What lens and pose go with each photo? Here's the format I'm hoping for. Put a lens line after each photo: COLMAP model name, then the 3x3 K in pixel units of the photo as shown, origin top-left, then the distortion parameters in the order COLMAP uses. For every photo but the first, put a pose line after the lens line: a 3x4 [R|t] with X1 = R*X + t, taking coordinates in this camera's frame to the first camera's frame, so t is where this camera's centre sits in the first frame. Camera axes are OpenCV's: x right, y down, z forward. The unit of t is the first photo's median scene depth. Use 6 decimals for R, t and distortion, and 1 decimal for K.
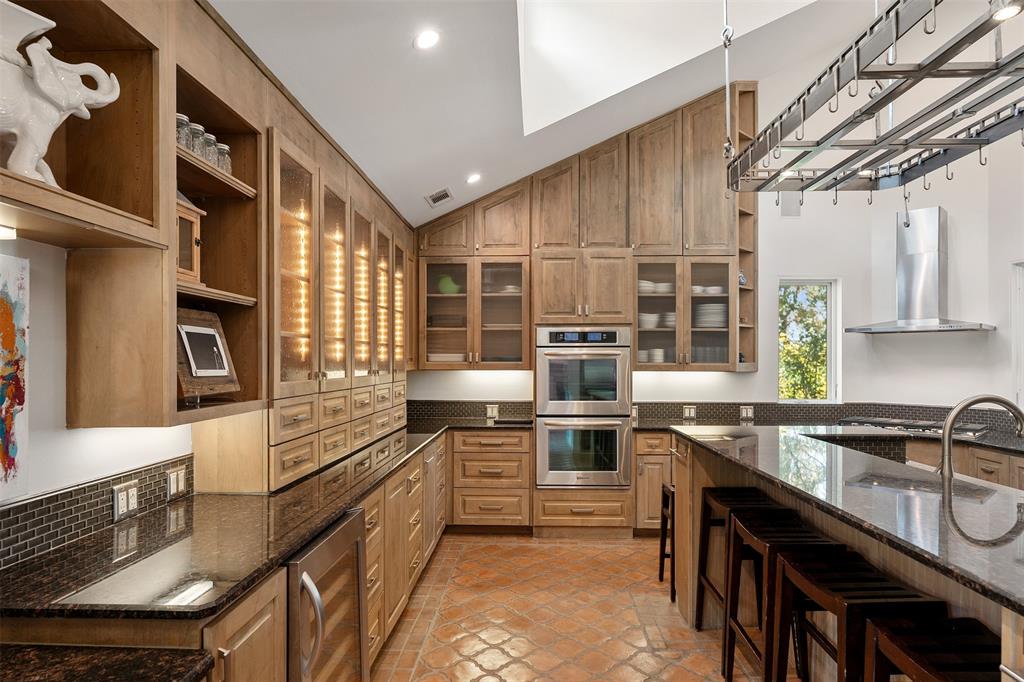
lens RADIAL K [[587.3, 0, 508.2], [0, 587.3, 356.6], [0, 0, 1]] dist [0.000840, 0.001625]
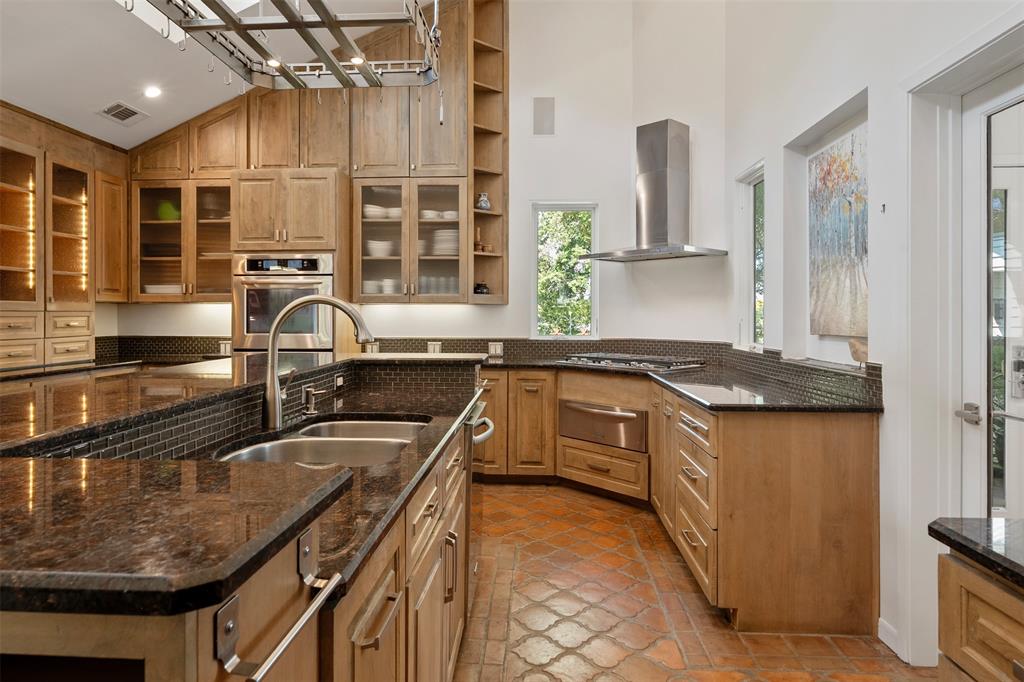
lens RADIAL K [[587.3, 0, 502.8], [0, 587.3, 308.3], [0, 0, 1]] dist [0.000840, 0.001625]
pose [[0.999573, -0.000633, -0.029196, 0.469881], [0.000680, 0.999999, 0.001575, 0.031463], [0.029195, -0.001594, 0.999572, 0.087613]]
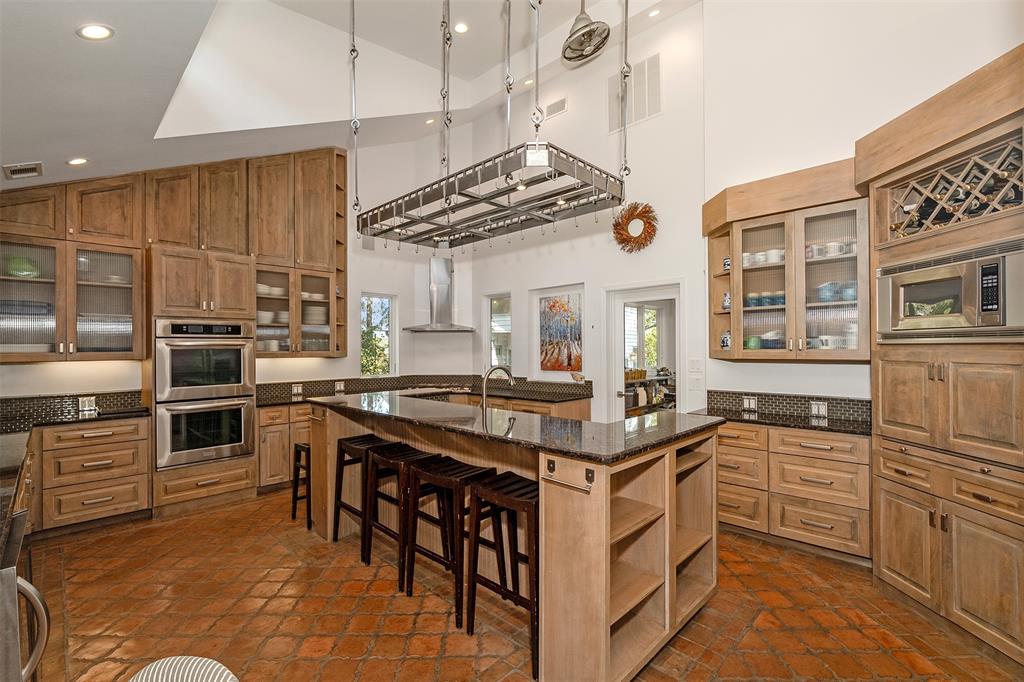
lens RADIAL K [[458.2, 0, 520.1], [0, 458.2, 344.7], [0, 0, 1]] dist [-0.001800, 0.000900]
pose [[0.658989, -0.000761, 0.752152, -0.132510], [0.002179, 0.999997, -0.000897, -0.001419], [-0.752149, 0.002230, 0.658989, -0.033667]]
